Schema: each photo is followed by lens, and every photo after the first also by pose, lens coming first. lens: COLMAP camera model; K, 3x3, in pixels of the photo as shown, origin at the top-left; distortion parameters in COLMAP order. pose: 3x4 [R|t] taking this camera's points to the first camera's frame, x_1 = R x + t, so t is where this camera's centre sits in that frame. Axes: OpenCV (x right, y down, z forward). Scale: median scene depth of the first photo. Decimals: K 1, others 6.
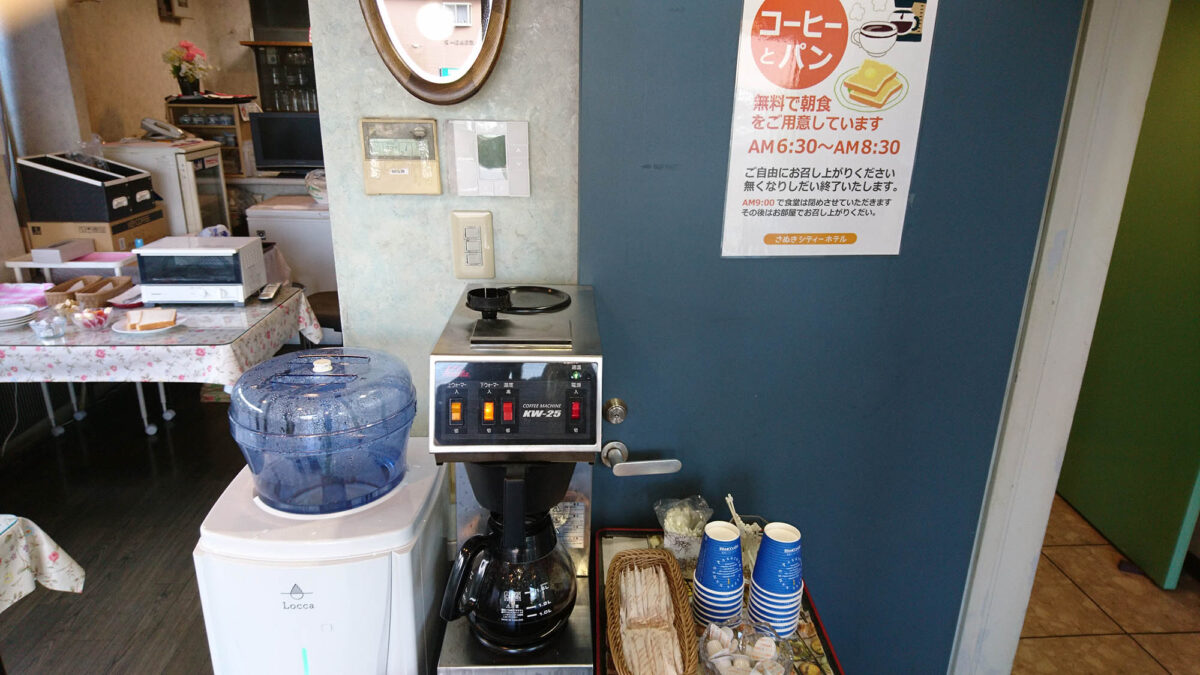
lens RADIAL K [[738.1, 0, 582.9], [0, 738.1, 352.3], [0, 0, 1]] dist [0.019982, -0.016969]
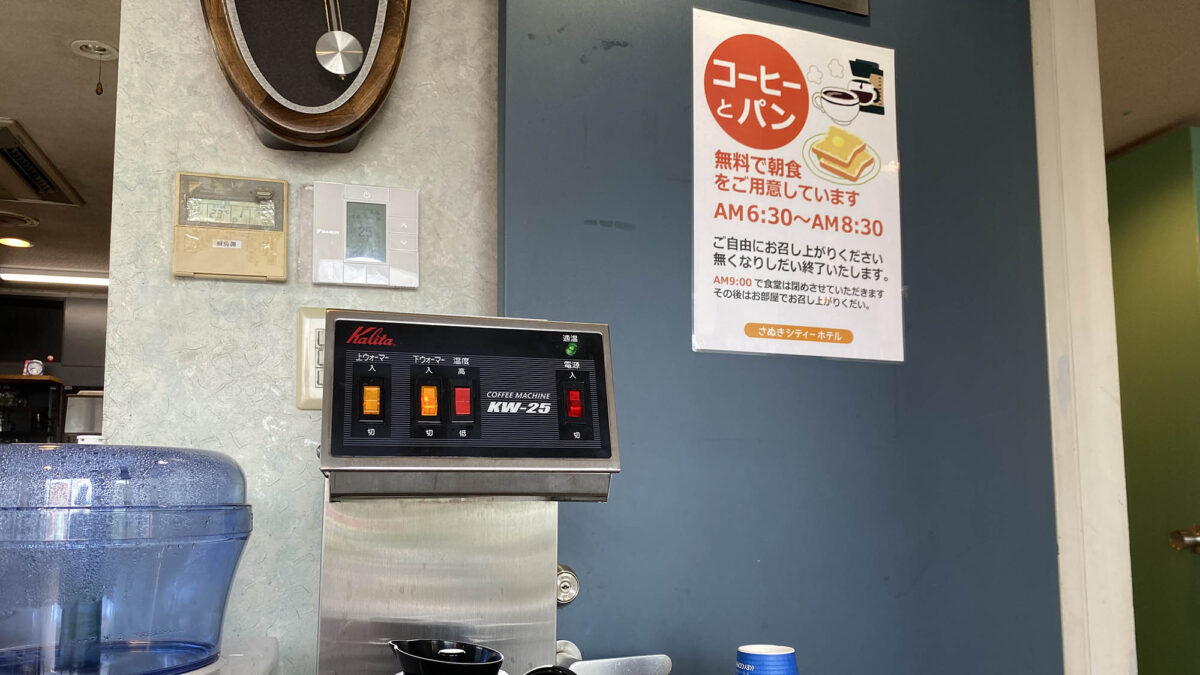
lens RADIAL K [[926.6, 0, 612.0], [0, 926.6, 335.0], [0, 0, 1]] dist [-0.003512, 0.009053]
pose [[0.973231, 0.007562, 0.229706, -0.101593], [0.088497, 0.910064, -0.404909, 0.222207], [-0.212109, 0.414398, 0.885033, 0.202906]]
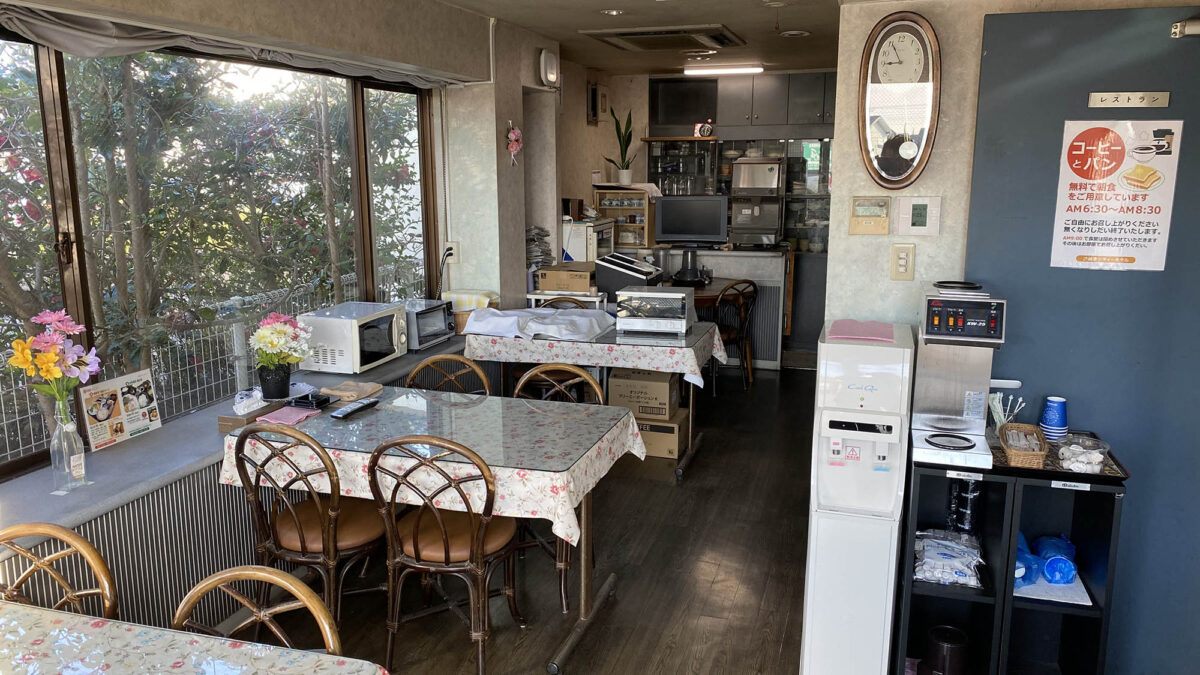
lens RADIAL K [[926.6, 0, 592.3], [0, 926.6, 348.6], [0, 0, 1]] dist [-0.003512, 0.009053]
pose [[0.939580, 0.053262, -0.338162, -0.093294], [-0.103822, 0.985633, -0.133227, 0.503204], [0.326208, 0.160286, 0.931610, -1.508495]]
